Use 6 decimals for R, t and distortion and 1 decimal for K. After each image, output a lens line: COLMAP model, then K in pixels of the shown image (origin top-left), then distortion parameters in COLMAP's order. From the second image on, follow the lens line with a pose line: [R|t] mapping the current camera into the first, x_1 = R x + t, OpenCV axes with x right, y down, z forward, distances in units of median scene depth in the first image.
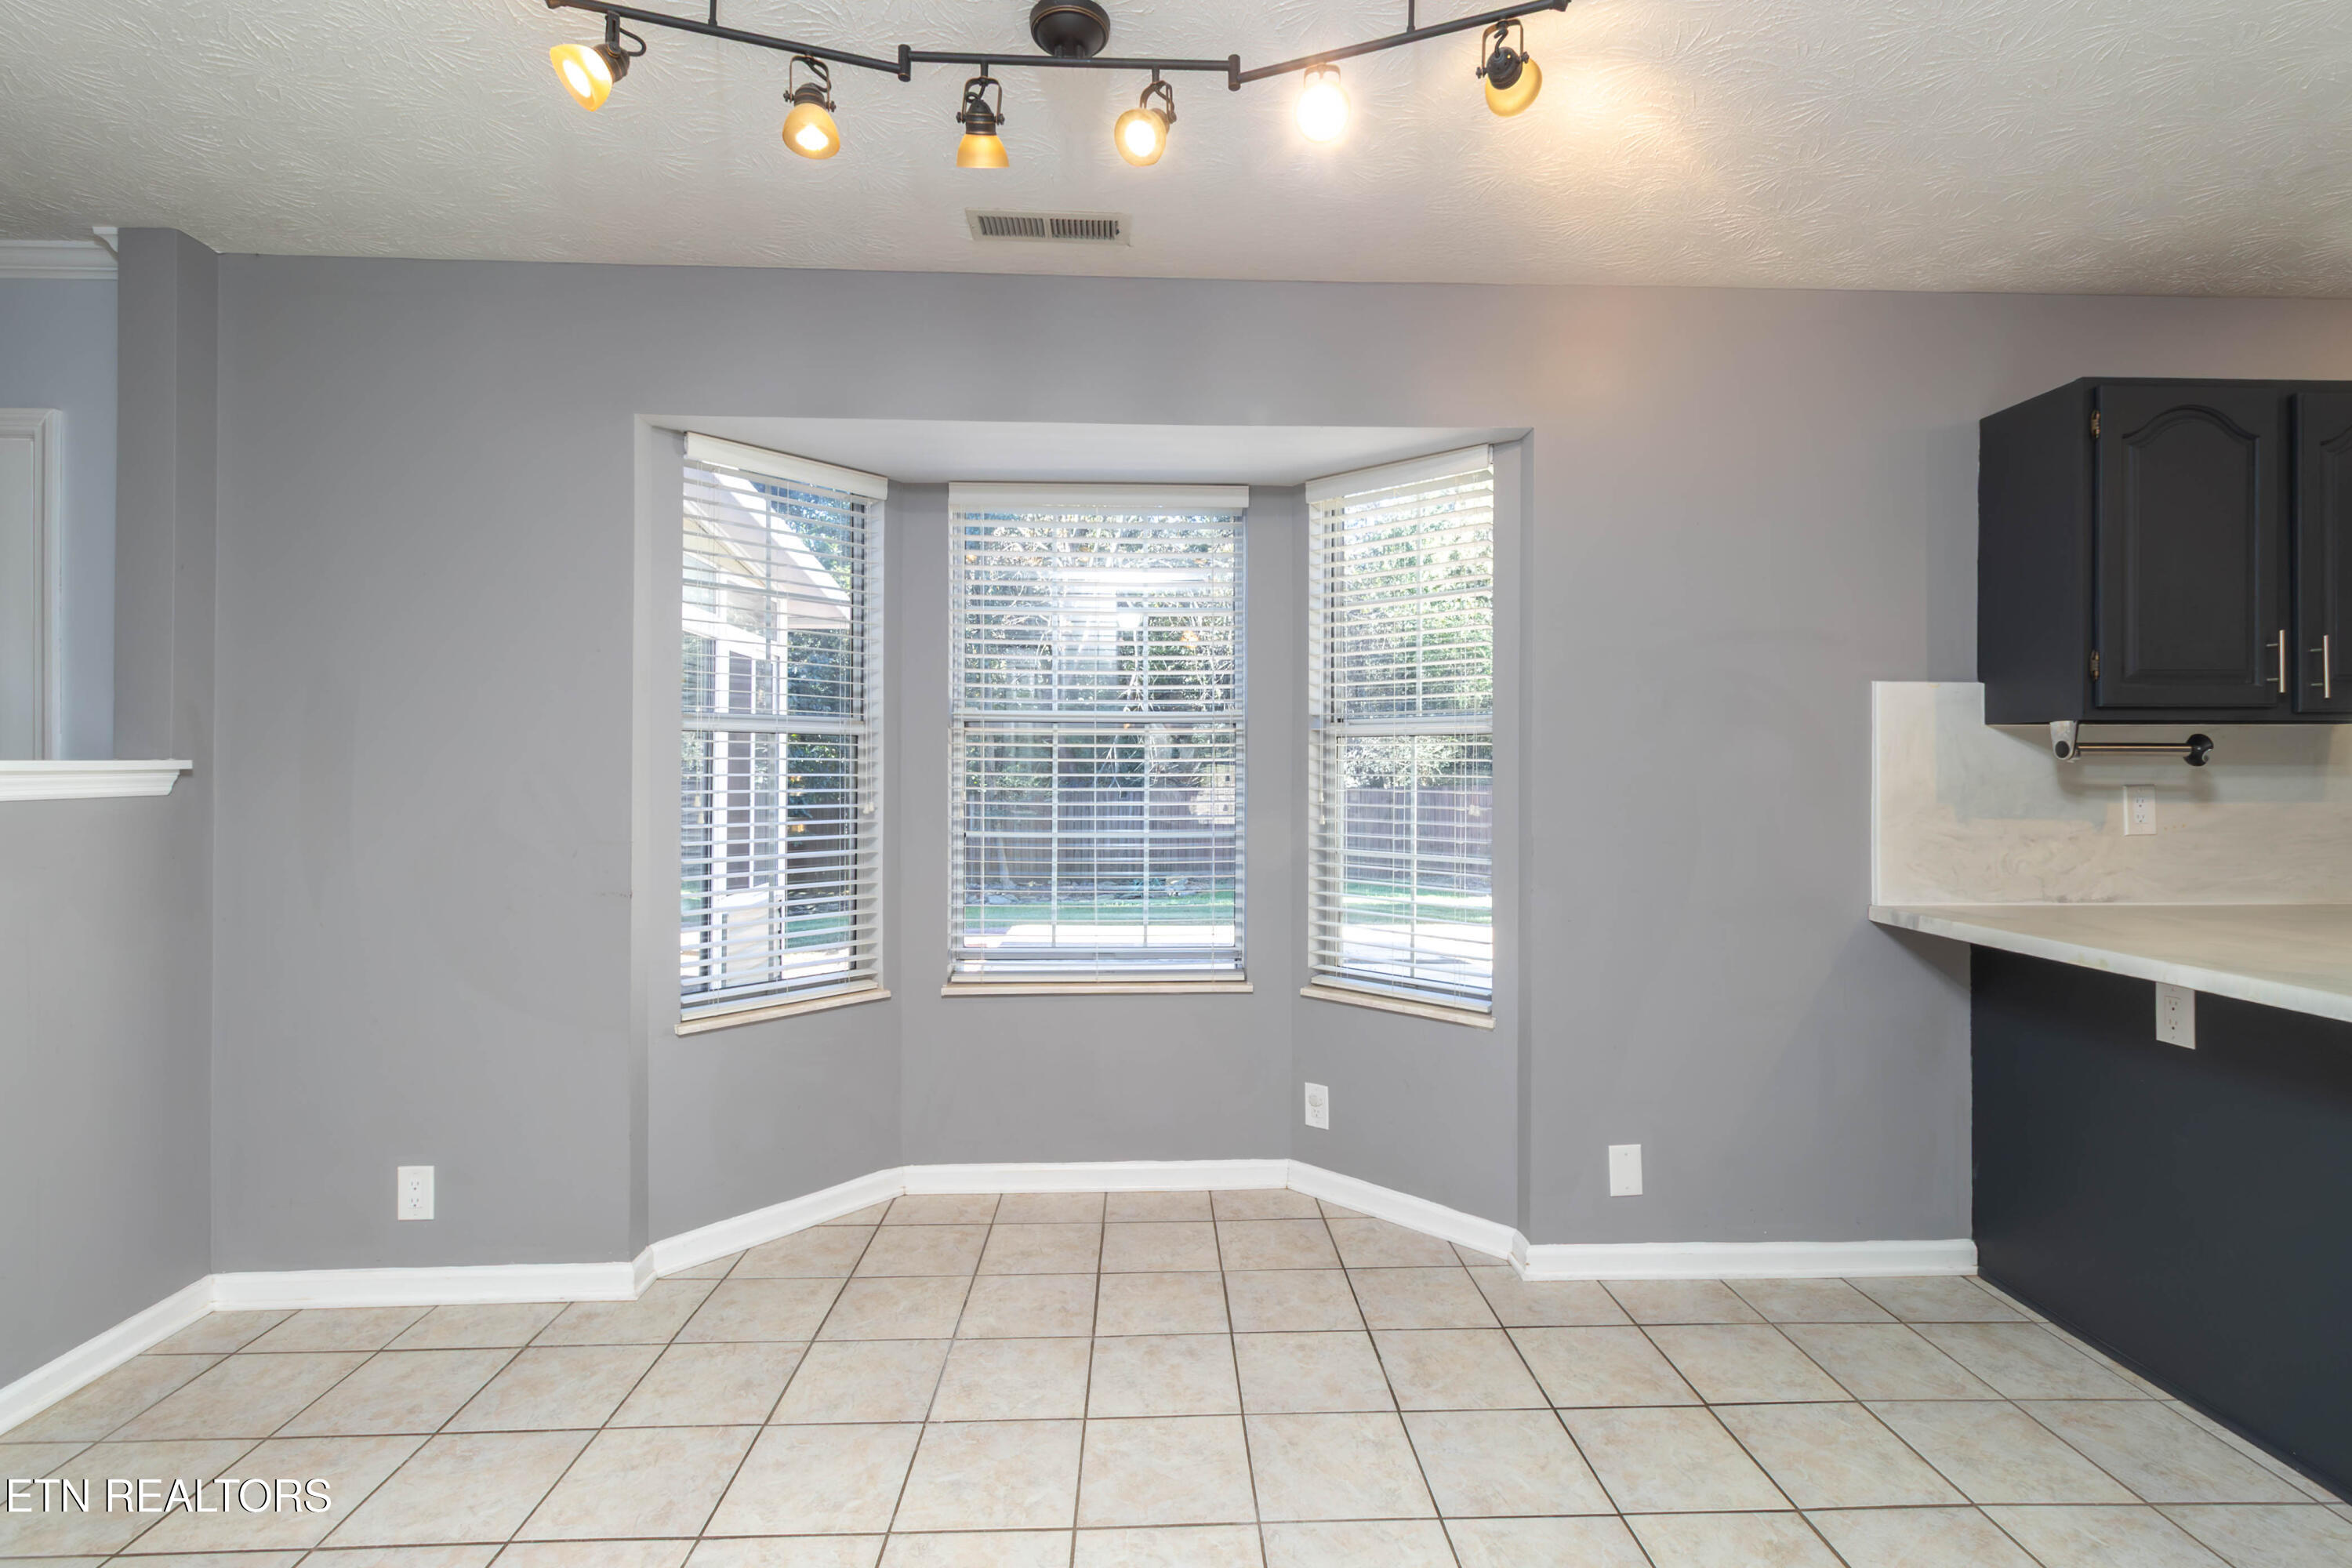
lens RADIAL K [[1127.0, 0, 1182.8], [0, 1127.0, 784.7], [0, 0, 1]] dist [0.004524, -0.000331]
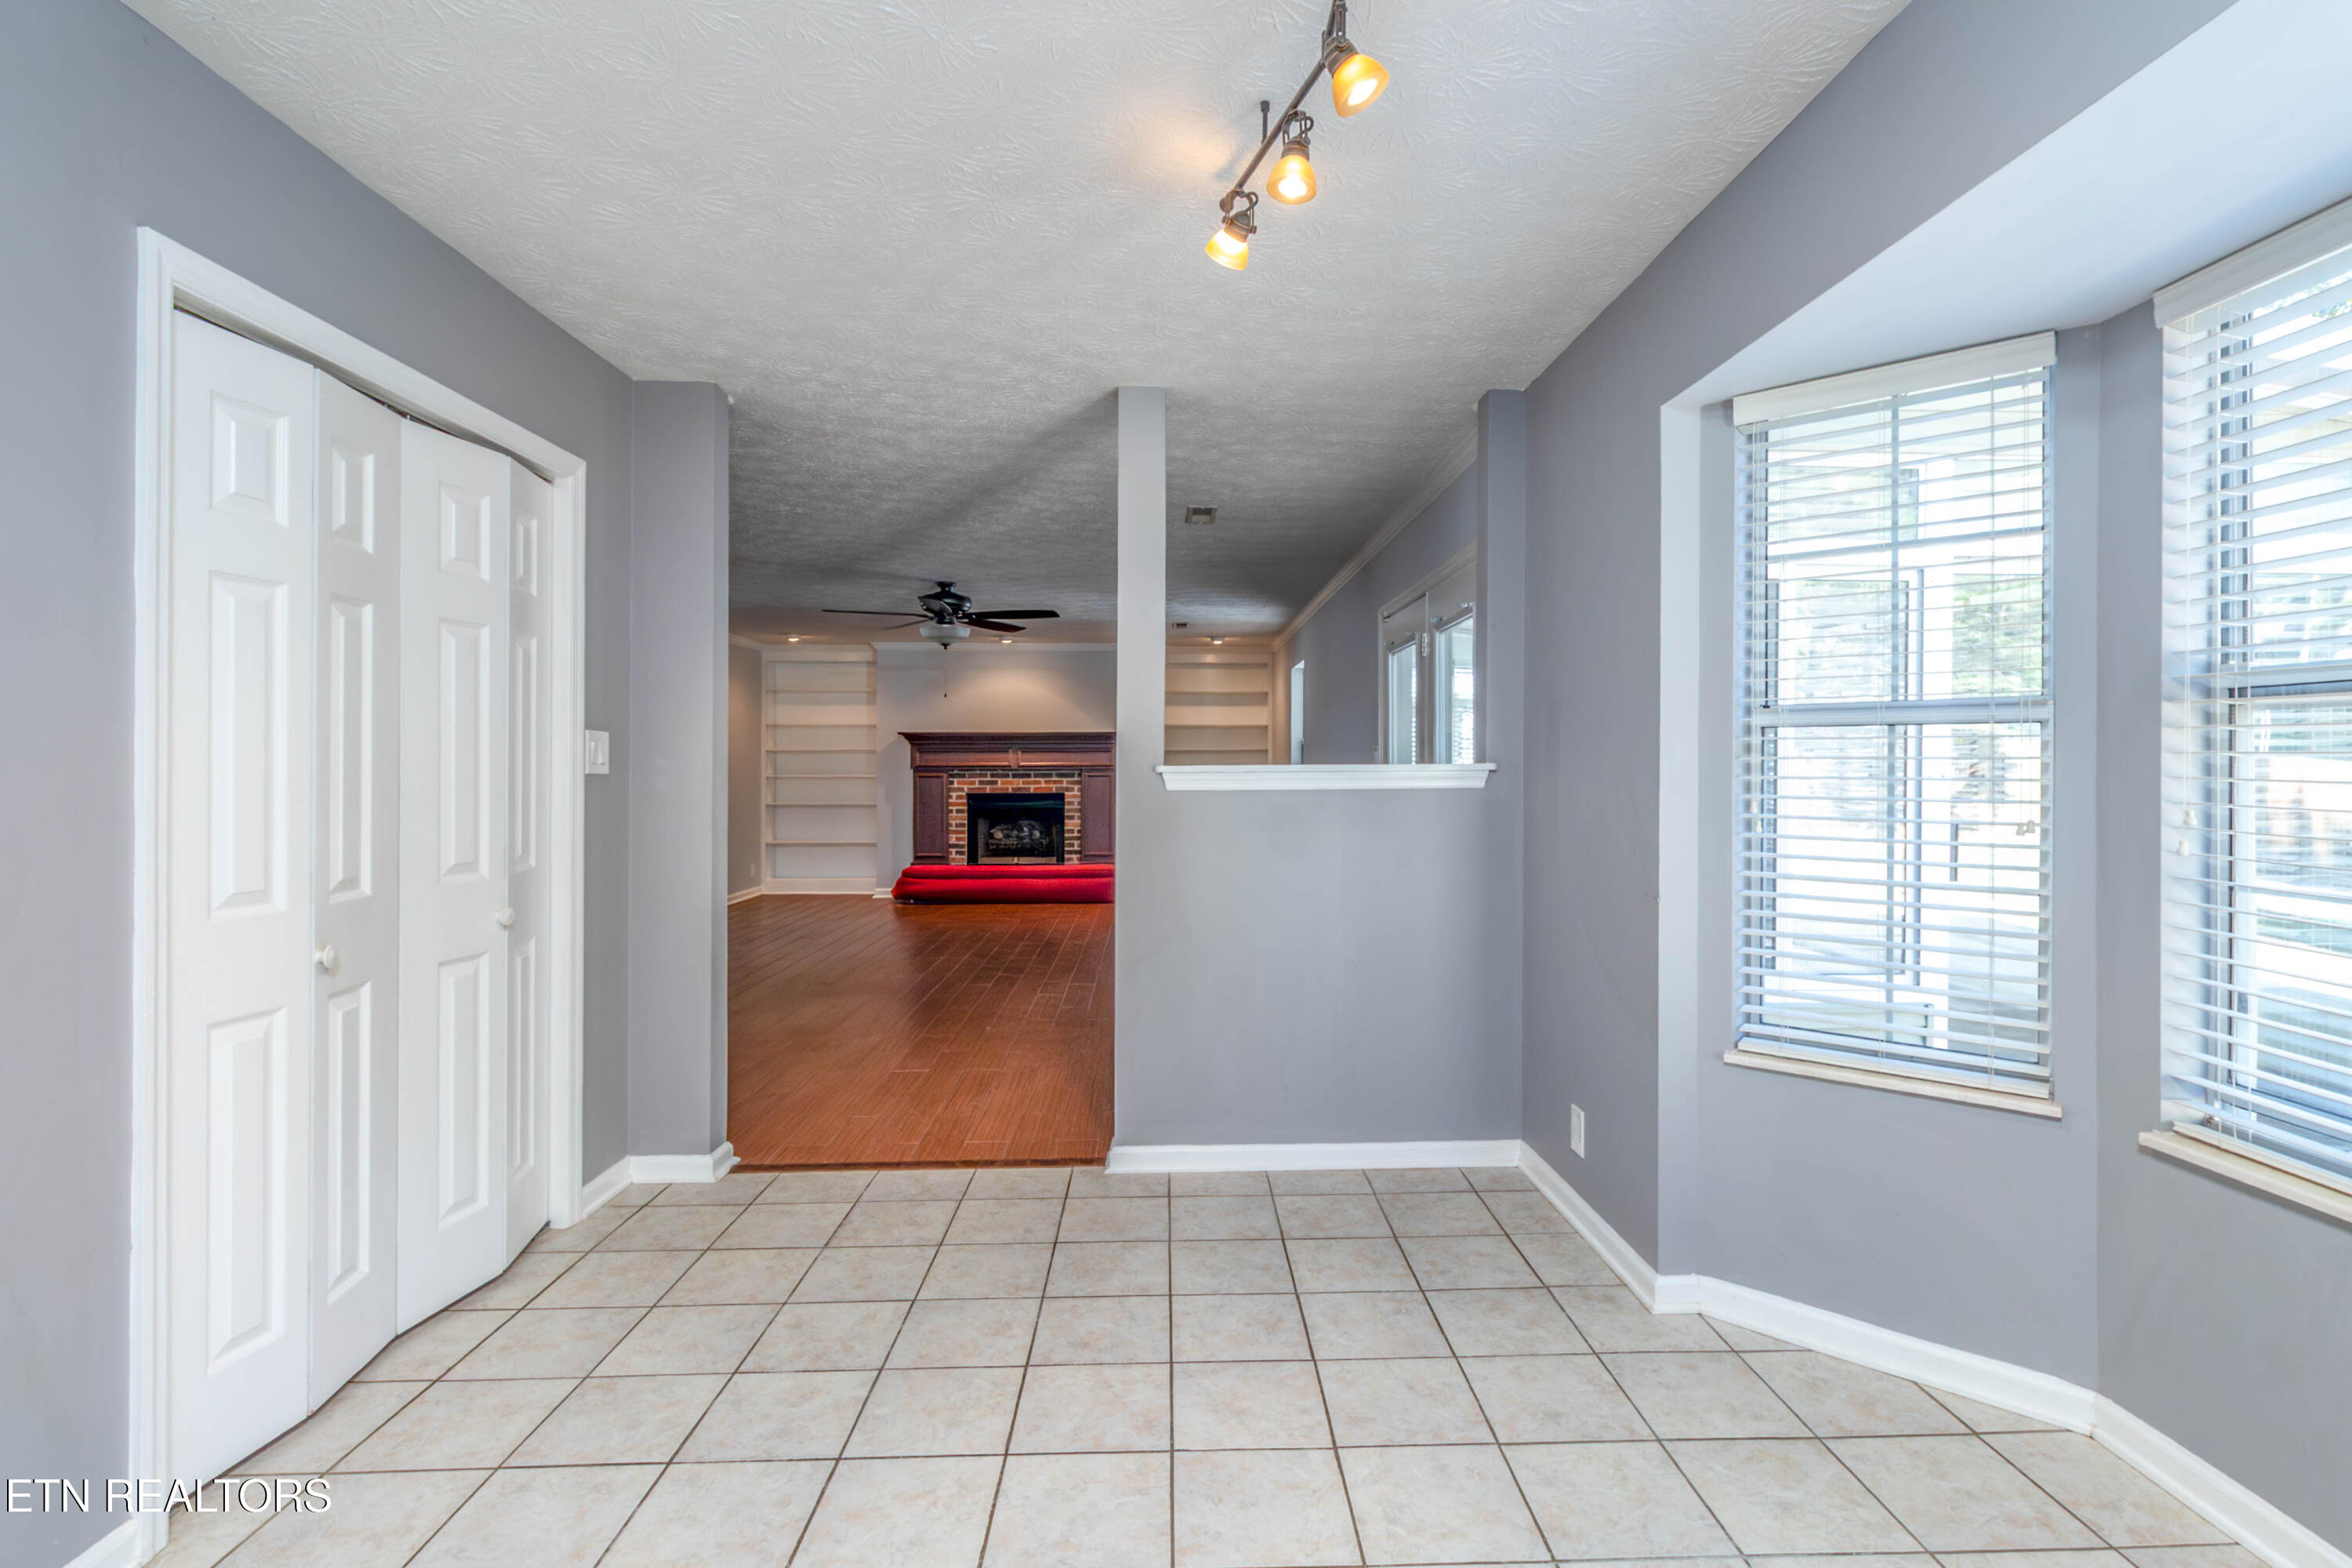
lens RADIAL K [[1127.0, 0, 1178.7], [0, 1127.0, 761.4], [0, 0, 1]] dist [0.004524, -0.000331]
pose [[-0.026890, -0.002786, -0.999635, 0.529381], [-0.011197, 0.999934, -0.002485, -0.015925], [0.999576, 0.011126, -0.026919, 0.638236]]
